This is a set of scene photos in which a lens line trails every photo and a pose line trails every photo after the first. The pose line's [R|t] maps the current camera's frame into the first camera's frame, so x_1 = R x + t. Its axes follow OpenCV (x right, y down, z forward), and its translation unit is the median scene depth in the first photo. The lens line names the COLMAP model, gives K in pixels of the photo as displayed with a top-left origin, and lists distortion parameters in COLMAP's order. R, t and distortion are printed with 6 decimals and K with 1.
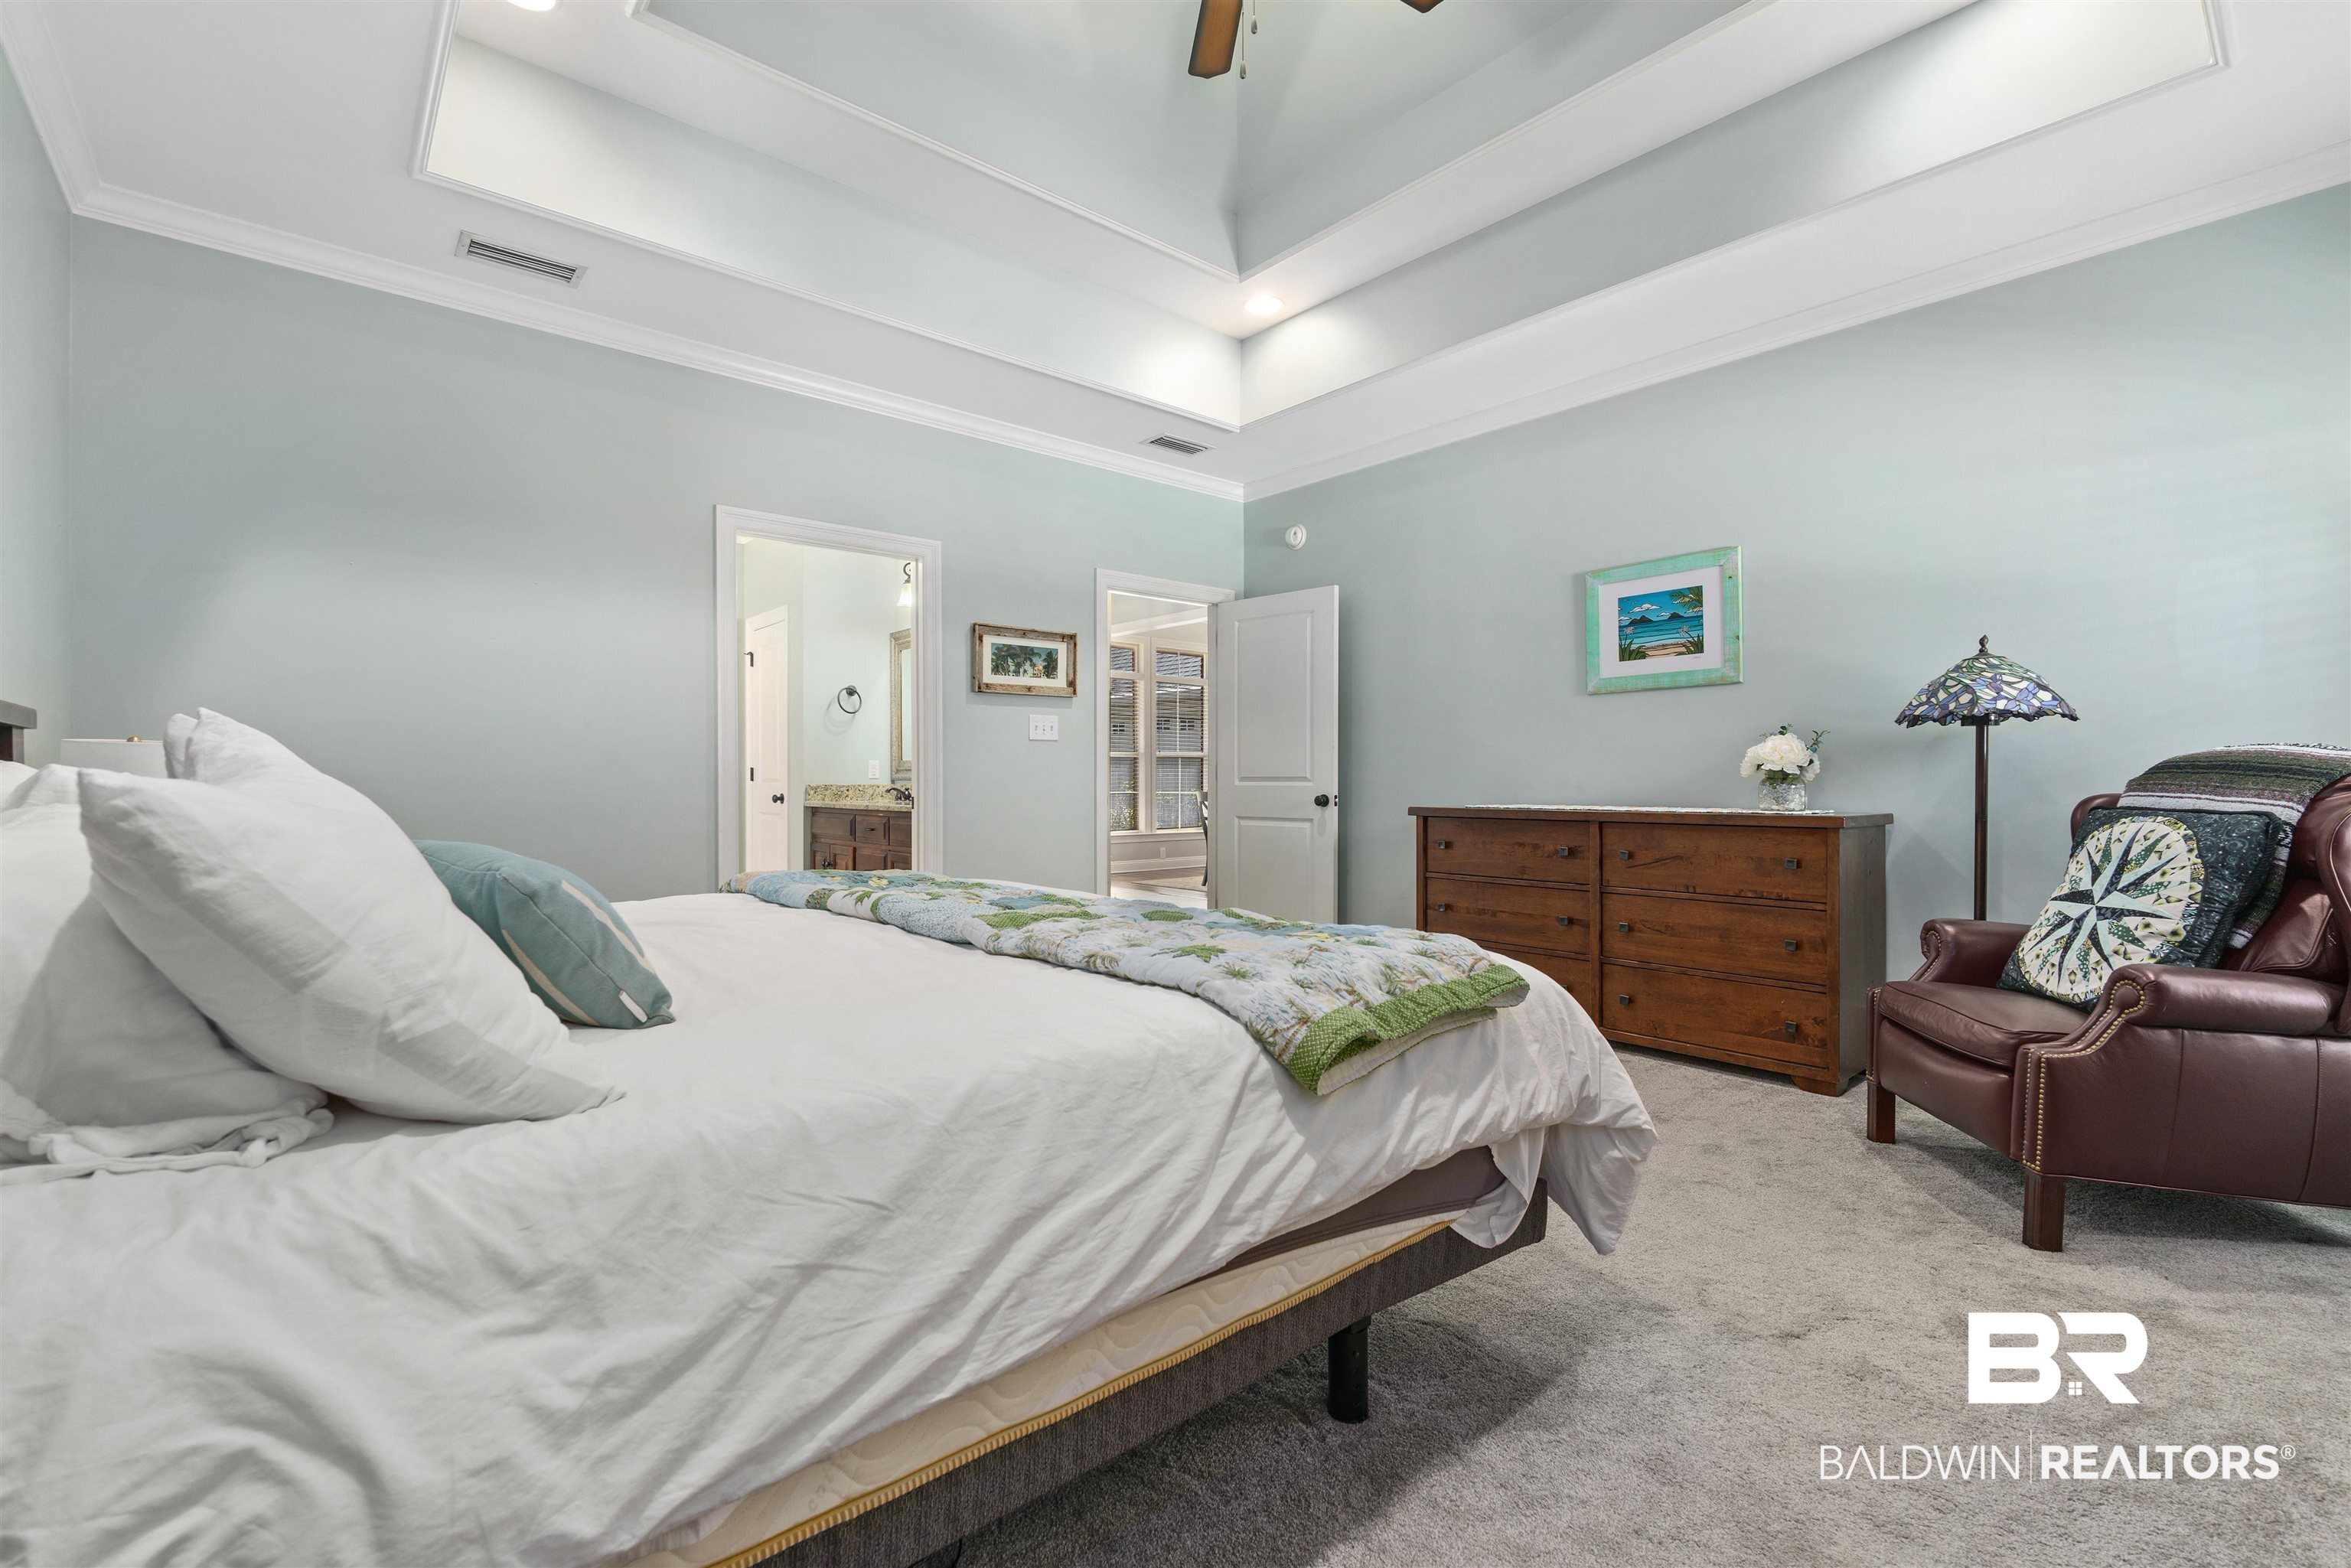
lens RADIAL K [[1011.2, 0, 1174.9], [0, 1011.2, 785.1], [0, 0, 1]] dist [-0.000216, -0.000612]
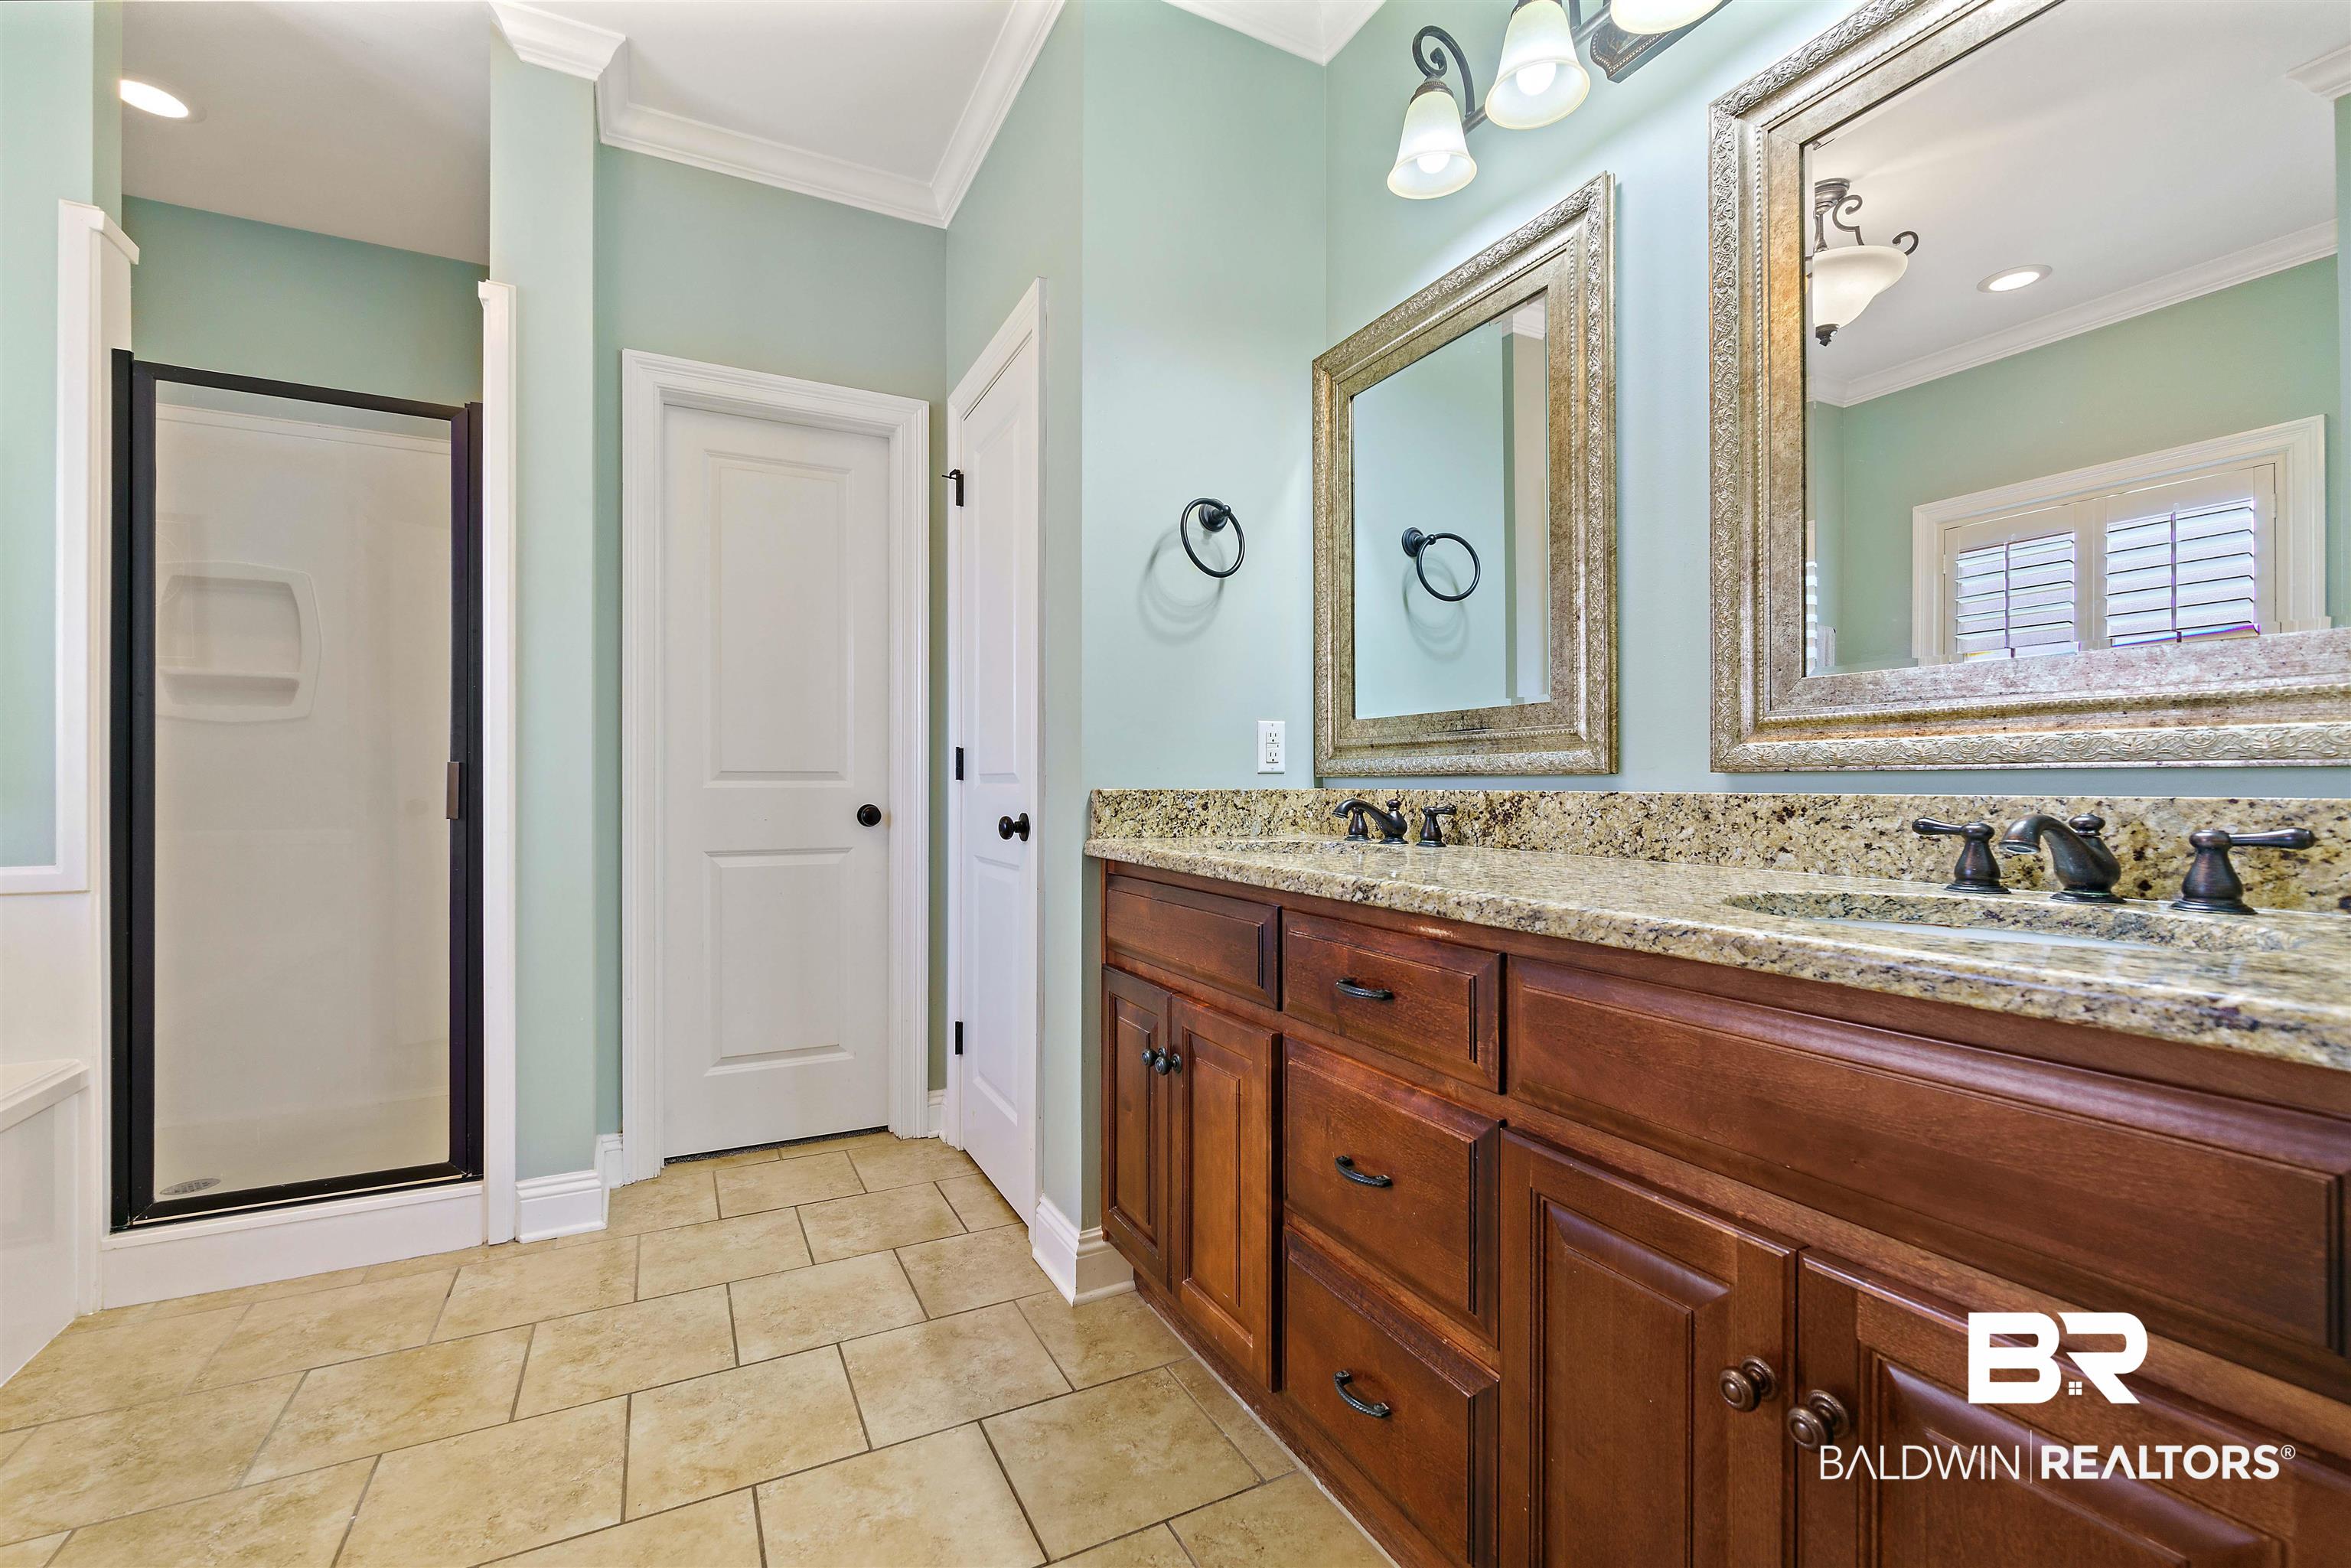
lens RADIAL K [[1011.2, 0, 1181.3], [0, 1011.2, 785.1], [0, 0, 1]] dist [-0.000216, -0.000612]
pose [[0.971935, 0.004220, -0.235213, -0.254054], [-0.006760, 0.999927, -0.009993, 0.001218], [0.235154, 0.011302, 0.971893, 0.676809]]
